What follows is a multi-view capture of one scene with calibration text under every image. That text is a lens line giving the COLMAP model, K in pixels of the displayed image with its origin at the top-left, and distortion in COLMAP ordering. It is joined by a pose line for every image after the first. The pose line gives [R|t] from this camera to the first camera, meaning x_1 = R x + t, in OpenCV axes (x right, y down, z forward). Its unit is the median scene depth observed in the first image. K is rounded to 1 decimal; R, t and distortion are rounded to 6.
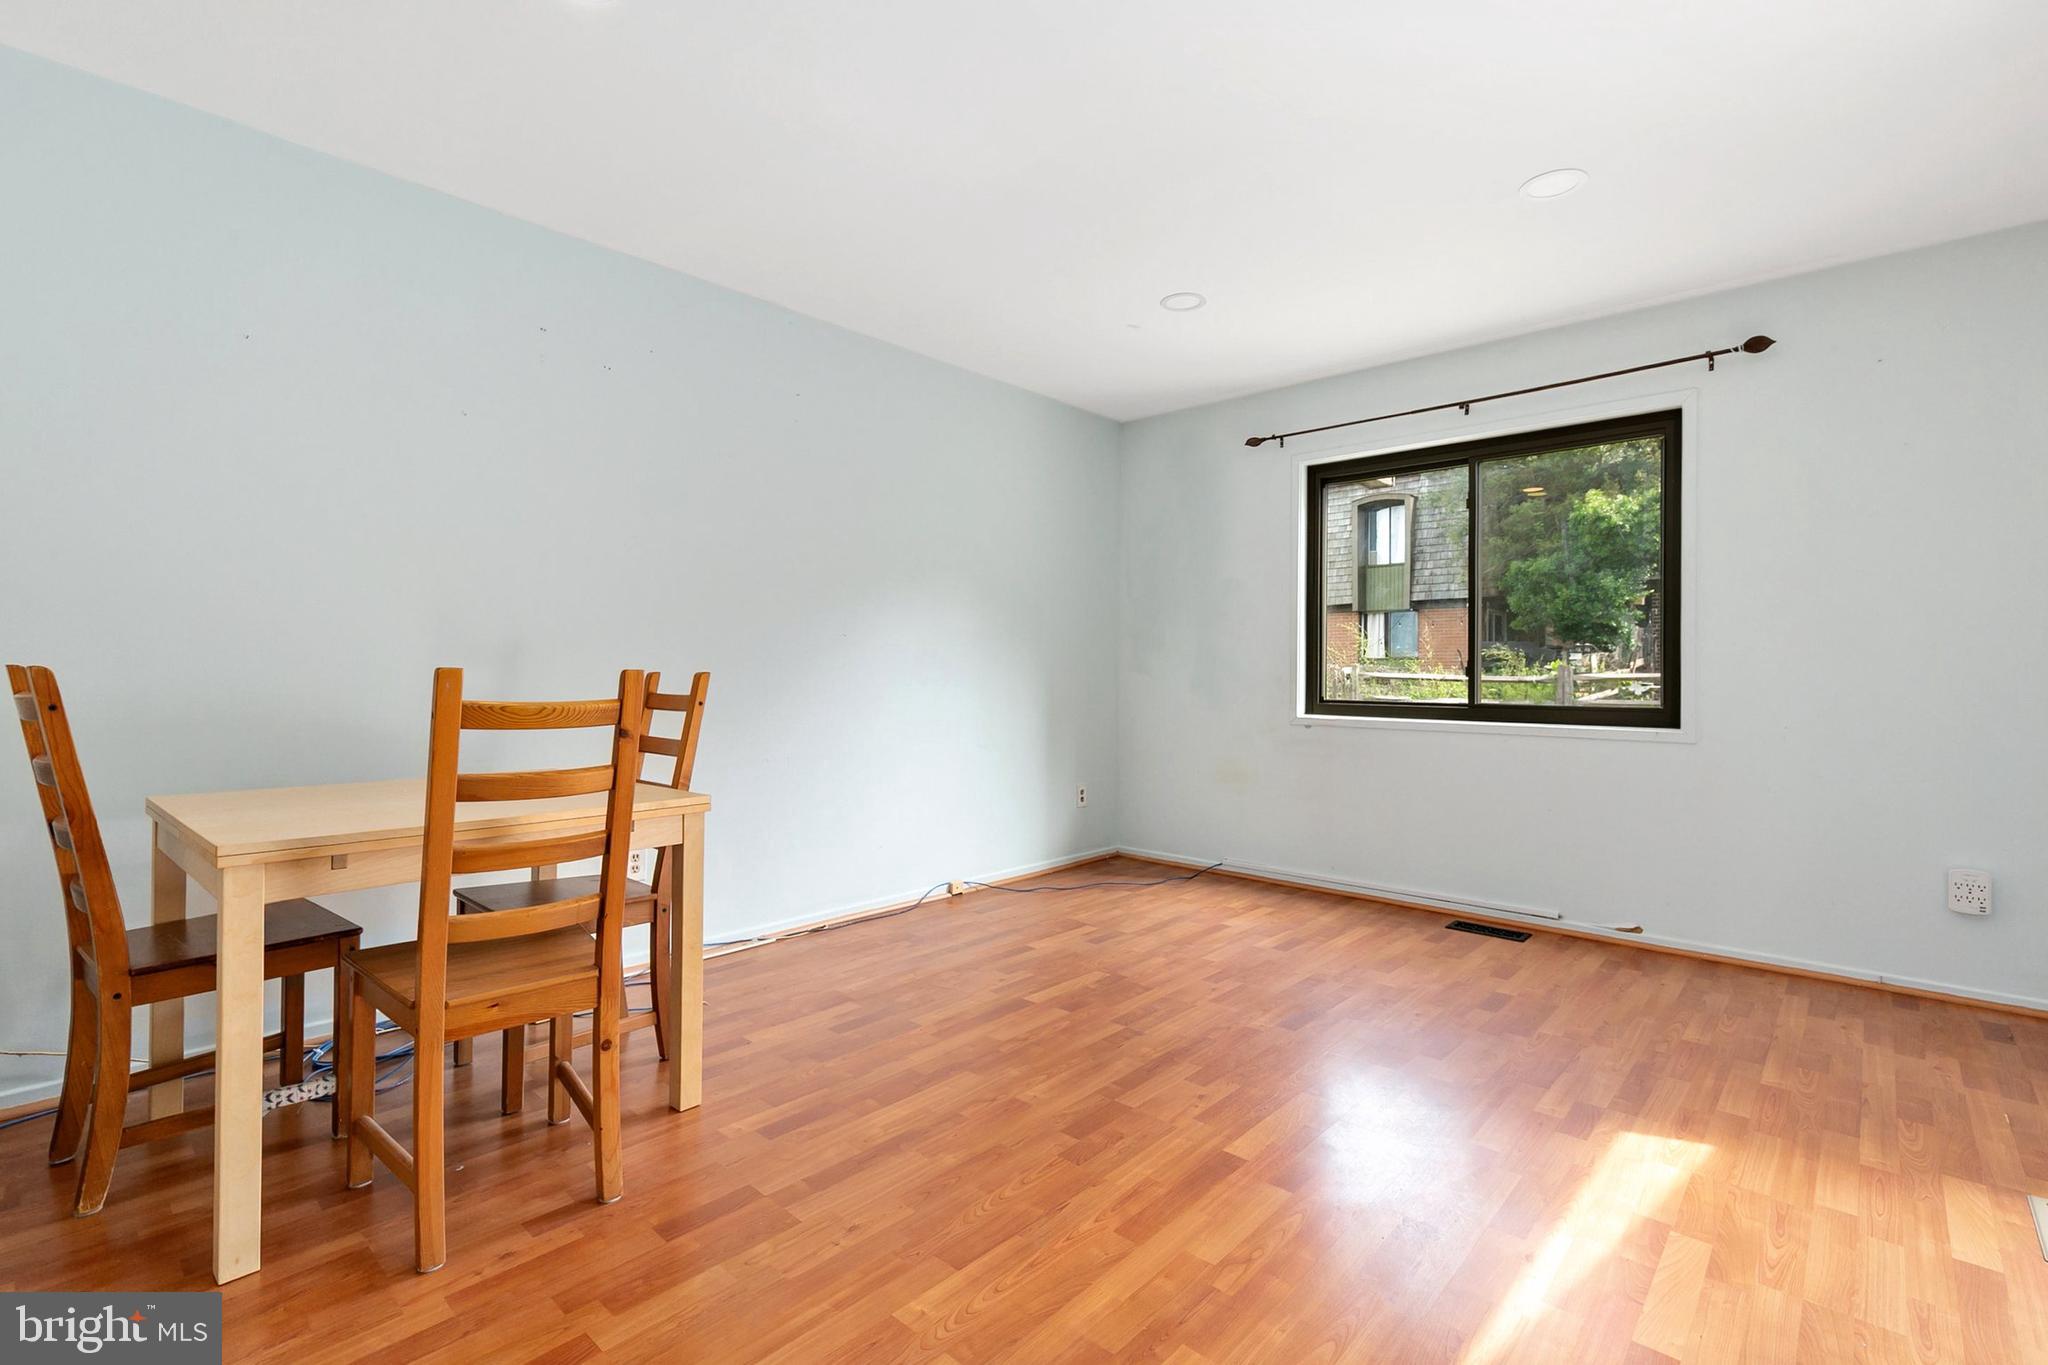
lens RADIAL K [[927.5, 0, 1021.0], [0, 927.5, 670.0], [0, 0, 1]] dist [0.007596, -0.001306]
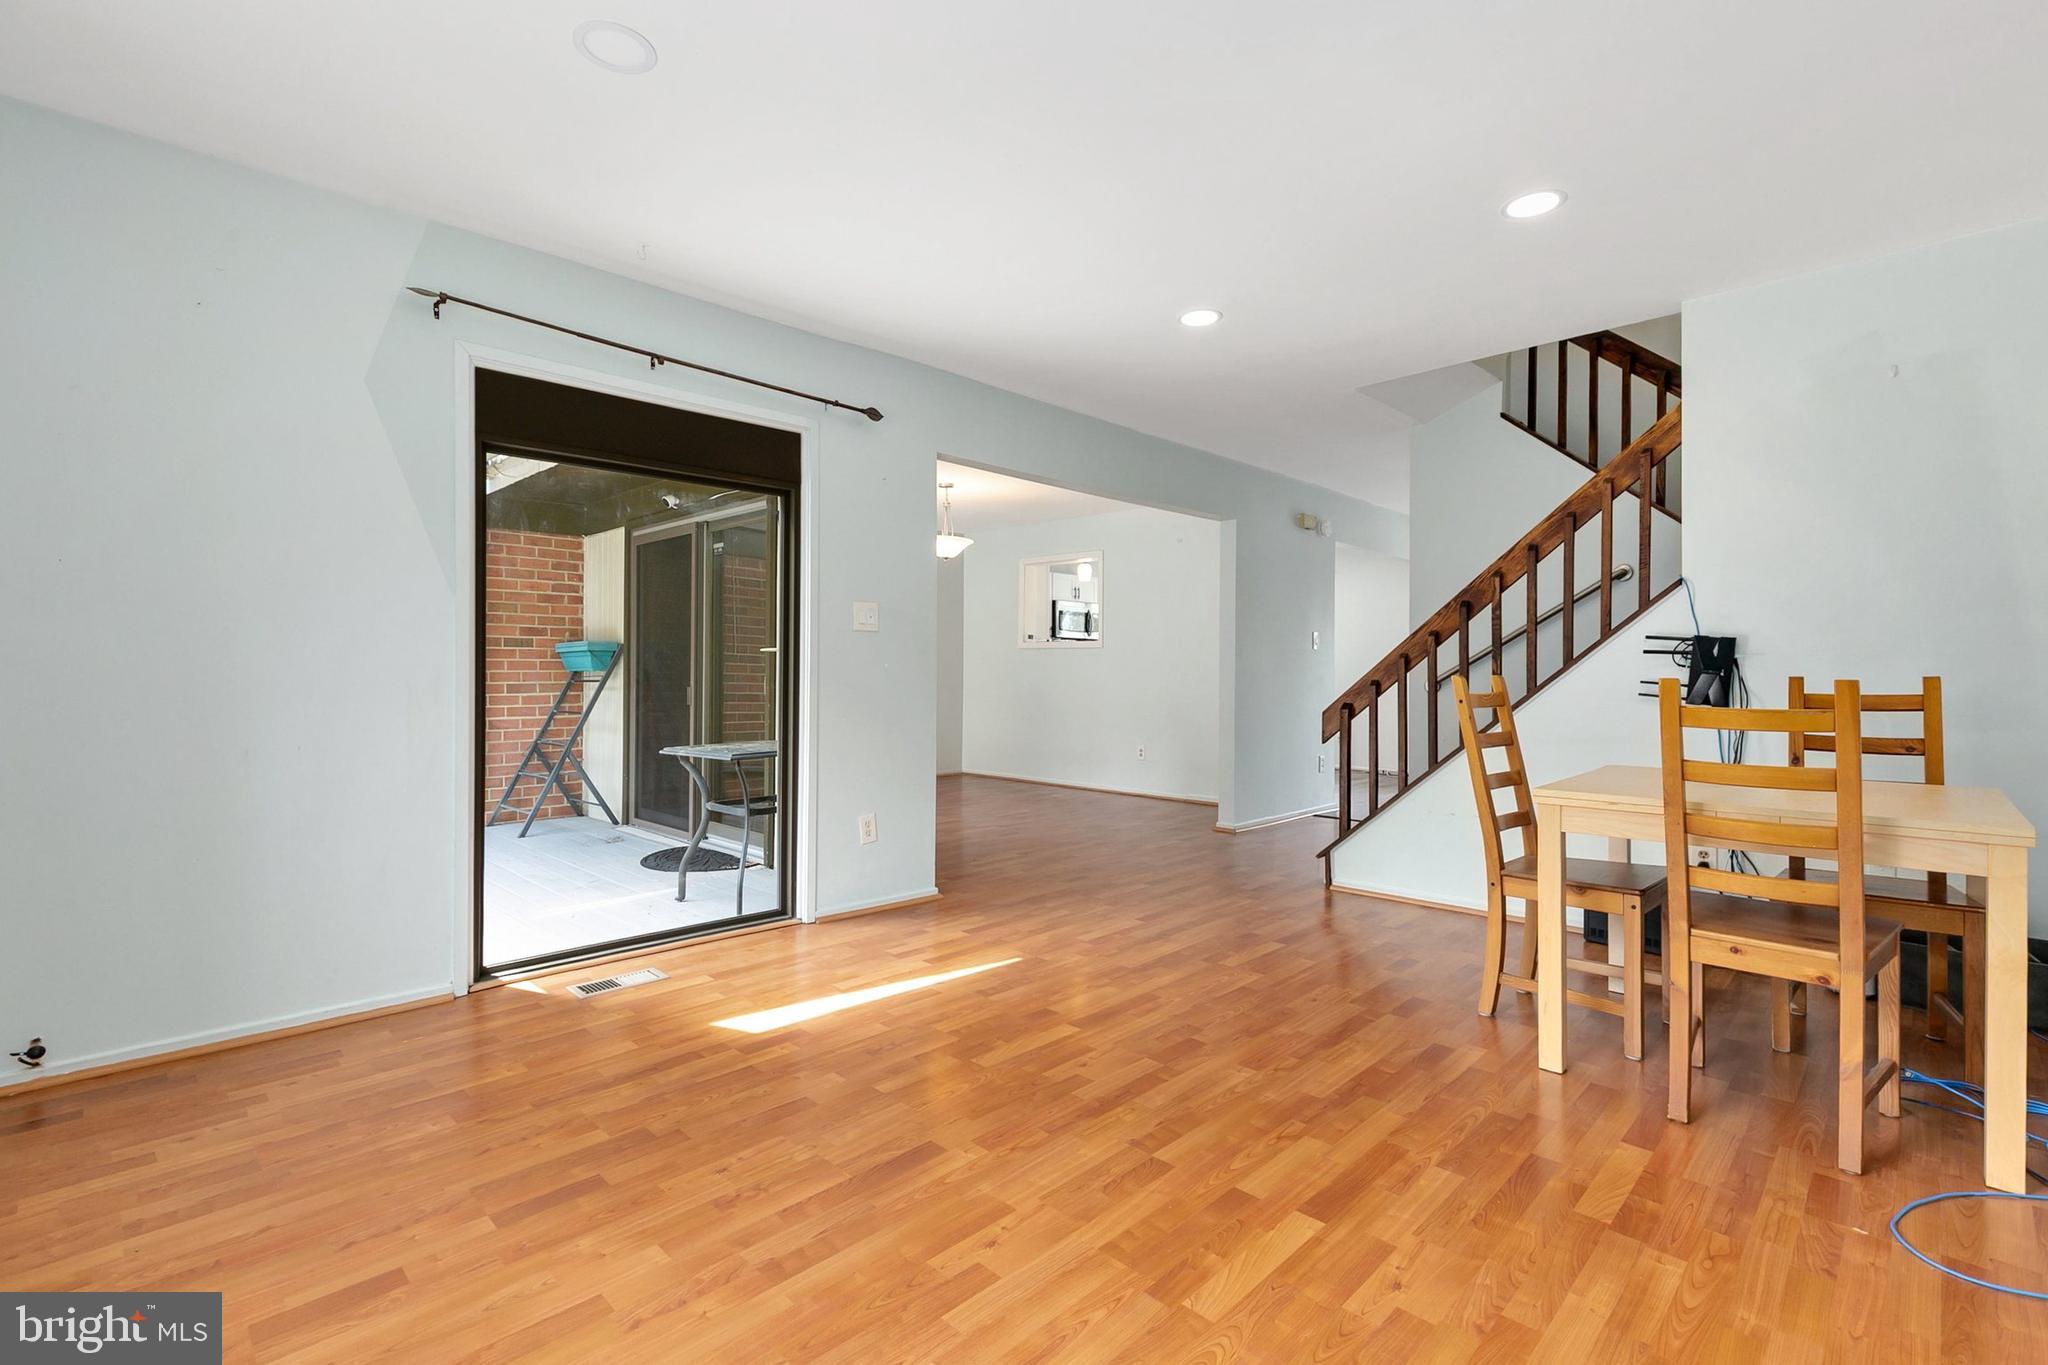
lens RADIAL K [[927.5, 0, 1023.1], [0, 927.5, 673.5], [0, 0, 1]] dist [0.007596, -0.001306]
pose [[-0.999361, -0.011882, 0.033697, 0.209533], [-0.011879, 0.999929, 0.000282, 0.003135], [-0.033698, -0.000119, -0.999432, 1.873563]]
